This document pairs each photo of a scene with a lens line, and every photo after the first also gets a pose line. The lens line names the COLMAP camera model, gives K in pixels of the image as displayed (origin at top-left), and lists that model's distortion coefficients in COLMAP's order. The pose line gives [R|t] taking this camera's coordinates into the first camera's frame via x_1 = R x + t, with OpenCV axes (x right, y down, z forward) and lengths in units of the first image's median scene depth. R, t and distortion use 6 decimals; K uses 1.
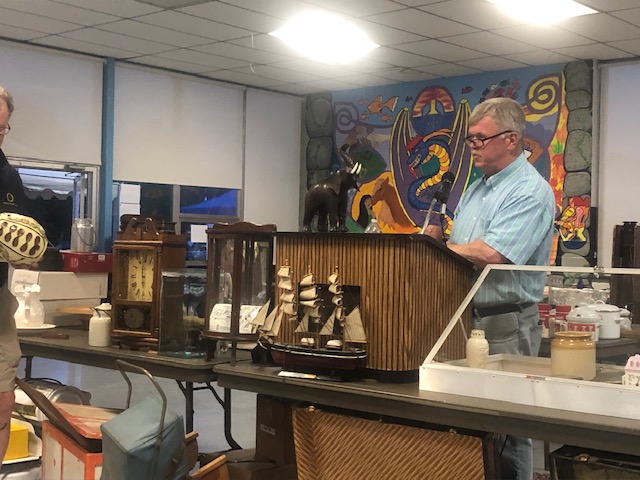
lens RADIAL K [[980.3, 0, 320.0], [0, 980.3, 240.0], [0, 0, 1]] dist [0.282891, -1.254479]
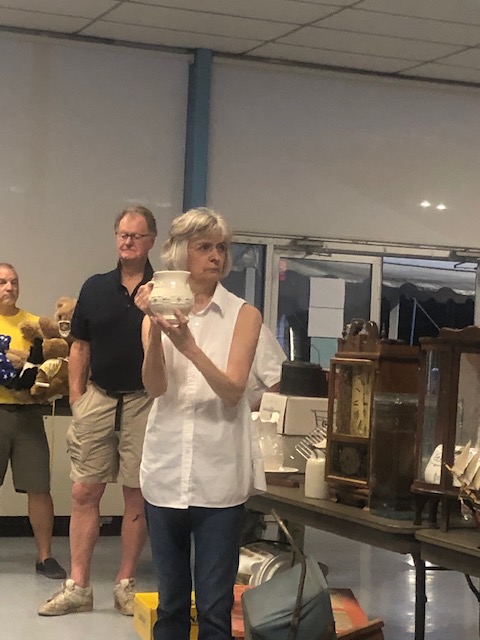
lens RADIAL K [[1556.4, 0, 240.0], [0, 1556.4, 320.0], [0, 0, 1]] dist [0.100557, 0.179304]
pose [[0.895643, 0.009782, -0.444665, 0.233693], [-0.024116, 0.999356, -0.026588, 0.008929], [0.444119, 0.034537, 0.895302, -0.047599]]
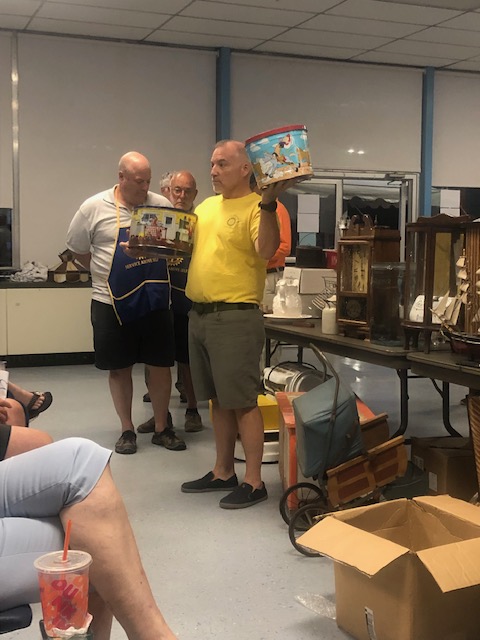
lens RADIAL K [[933.6, 0, 240.0], [0, 933.6, 320.0], [0, 0, 1]] dist [0.183947, -0.621520]
pose [[0.895380, 0.019603, -0.444871, 0.150301], [0.014163, 0.997272, 0.072449, 0.015149], [0.445077, -0.071170, 0.892660, 0.031686]]
